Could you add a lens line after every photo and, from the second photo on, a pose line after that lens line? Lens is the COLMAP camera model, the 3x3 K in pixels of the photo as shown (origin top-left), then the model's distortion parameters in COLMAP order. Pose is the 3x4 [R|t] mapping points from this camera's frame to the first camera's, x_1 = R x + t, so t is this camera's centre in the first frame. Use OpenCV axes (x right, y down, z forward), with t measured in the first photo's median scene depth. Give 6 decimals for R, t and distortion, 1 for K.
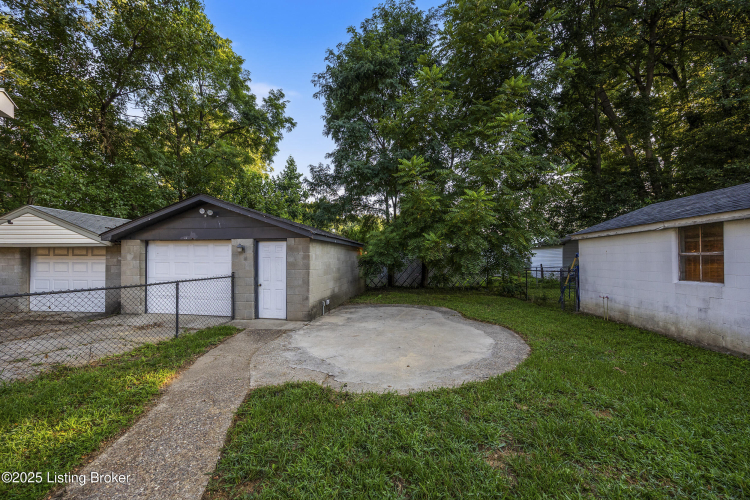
lens RADIAL K [[293.5, 0, 382.5], [0, 293.5, 254.7], [0, 0, 1]] dist [-0.015150, -0.000021]
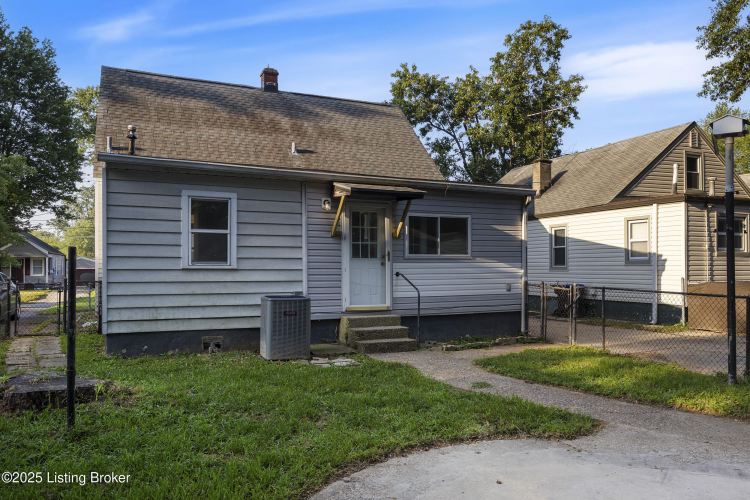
lens RADIAL K [[559.0, 0, 375.0], [0, 559.0, 250.0], [0, 0, 1]] dist [-0.006076, 0.000635]
pose [[-0.897174, -0.010795, -0.441546, 0.854544], [0.008113, 0.999130, -0.040911, 0.033936], [0.441604, -0.040286, -0.896305, 2.176653]]
